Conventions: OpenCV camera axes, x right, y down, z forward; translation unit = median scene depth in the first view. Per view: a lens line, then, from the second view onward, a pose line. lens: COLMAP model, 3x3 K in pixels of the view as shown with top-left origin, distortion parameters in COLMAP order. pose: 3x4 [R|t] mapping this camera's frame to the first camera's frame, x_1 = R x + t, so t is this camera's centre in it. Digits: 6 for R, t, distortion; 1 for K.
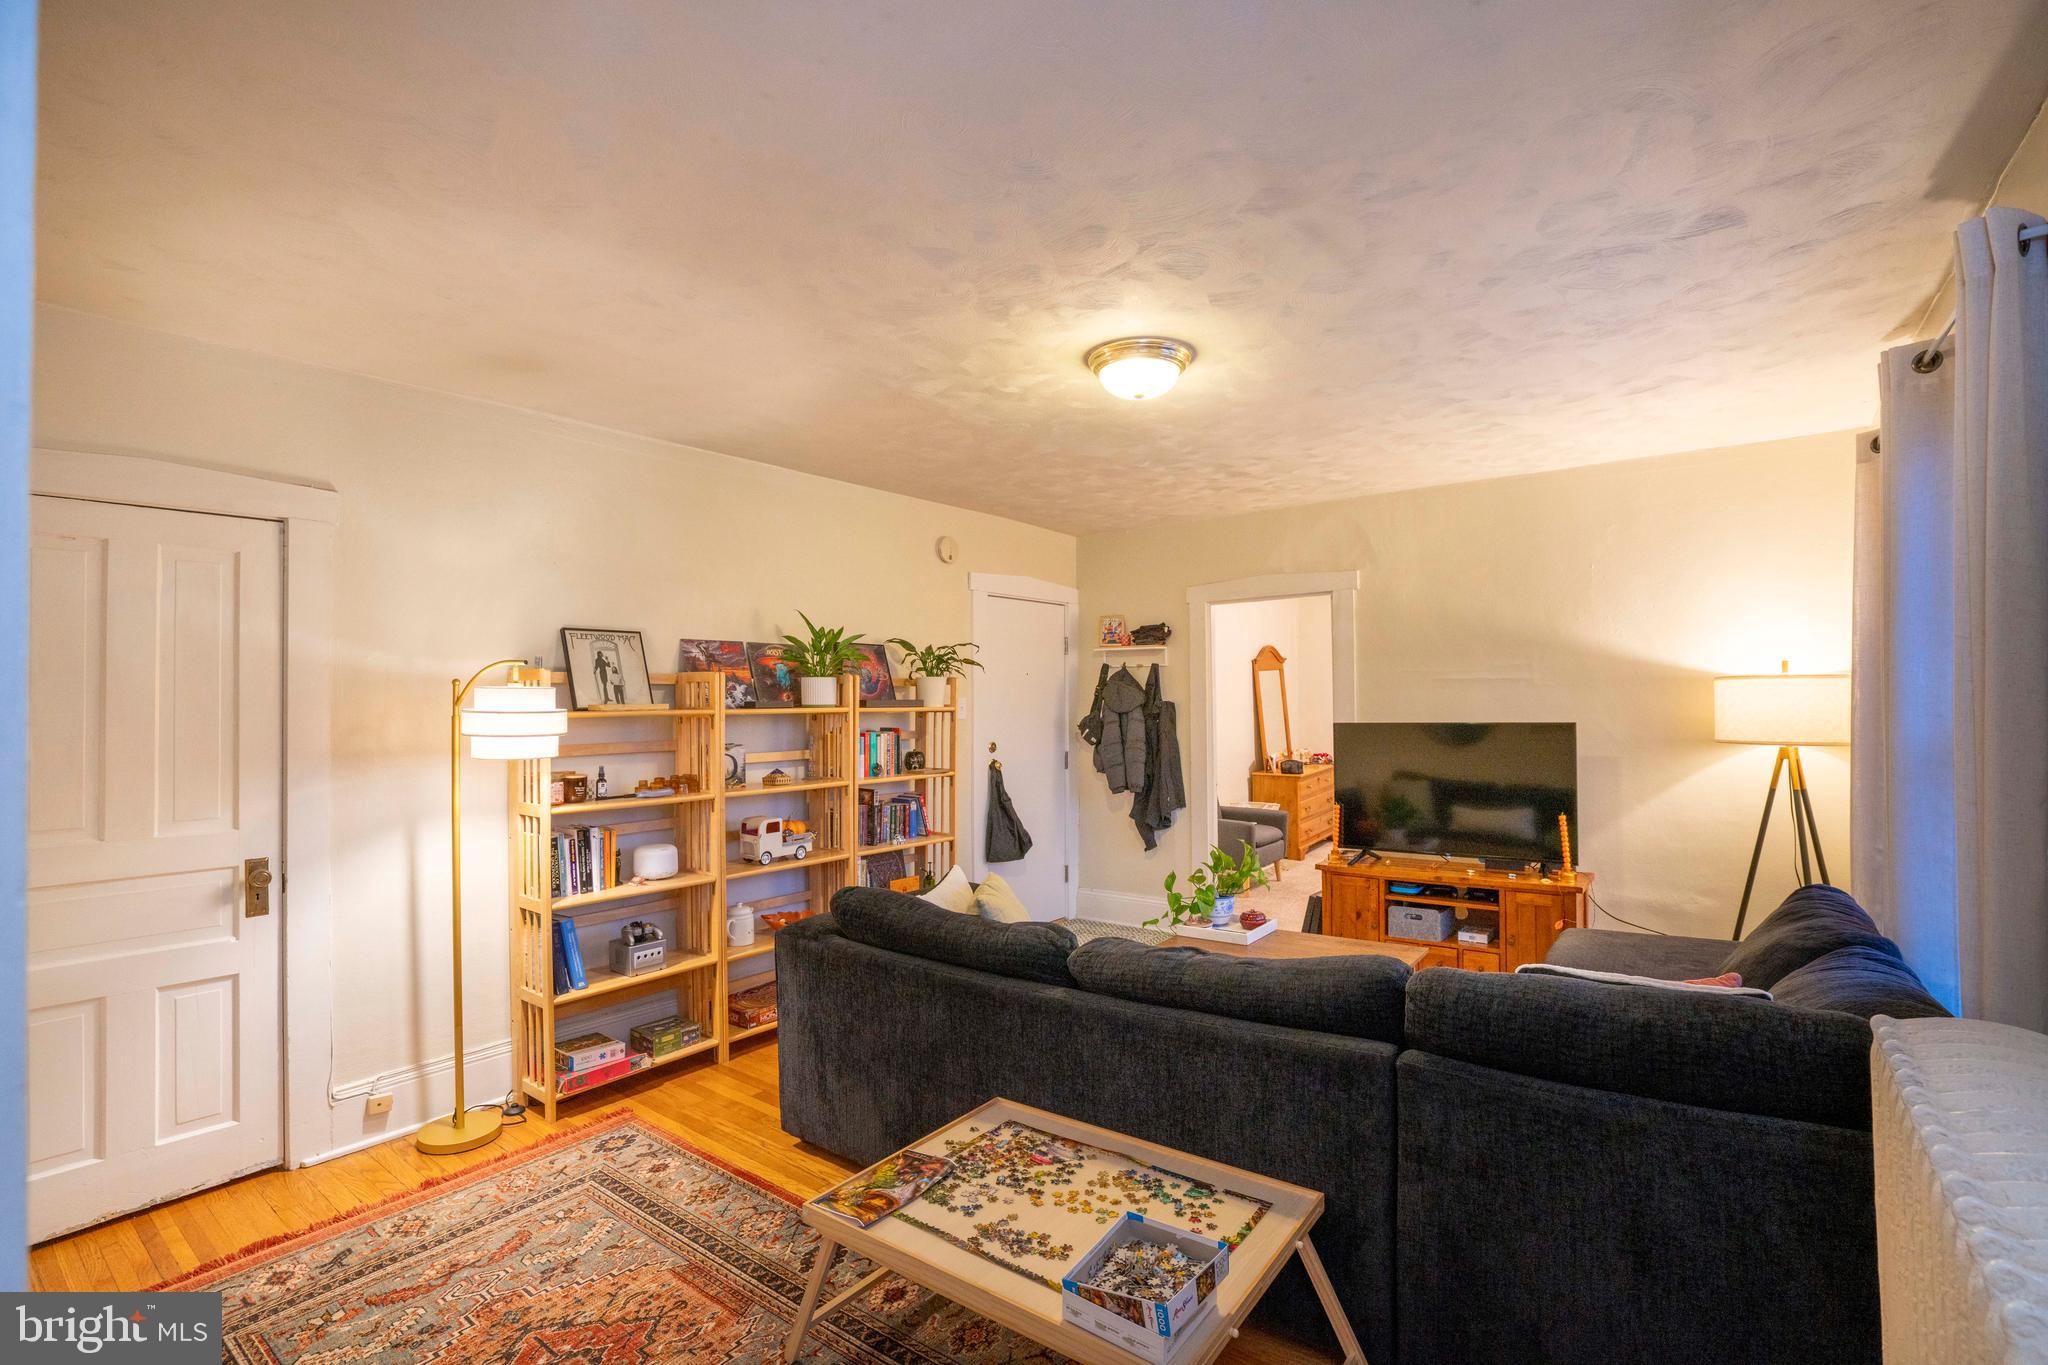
lens RADIAL K [[948.7, 0, 1023.4], [0, 948.7, 695.2], [0, 0, 1]] dist [-0.040119, 0.000254]
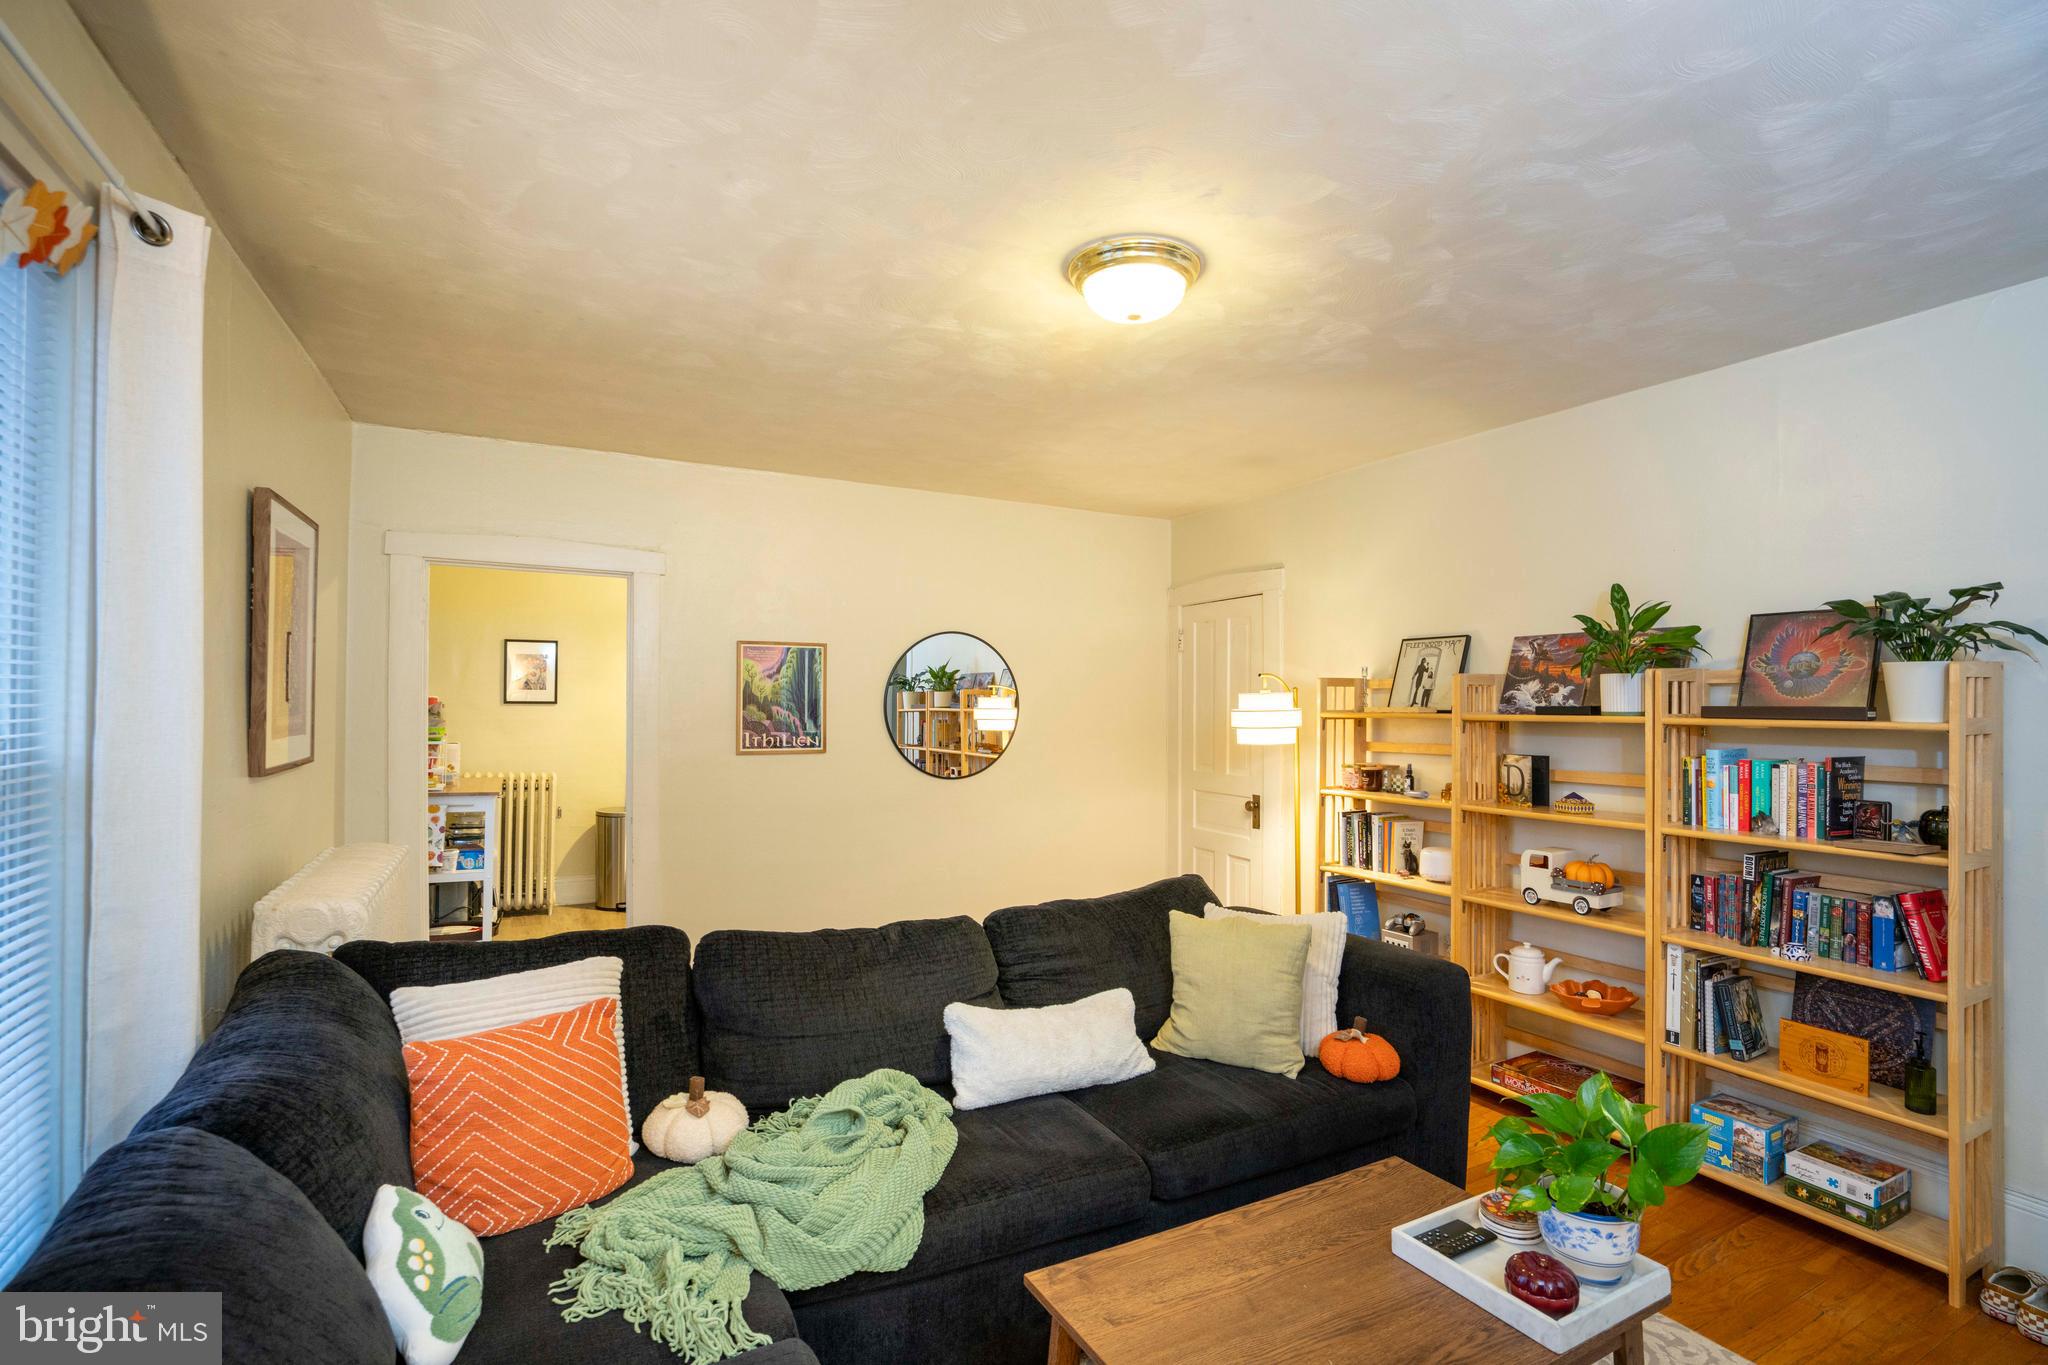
lens RADIAL K [[948.7, 0, 1023.4], [0, 948.7, 695.2], [0, 0, 1]] dist [-0.040119, 0.000254]
pose [[-0.409977, -0.005369, -0.912080, 0.725246], [-0.001154, 0.999985, -0.005368, 0.002280], [0.912095, -0.001149, -0.409977, 1.031659]]
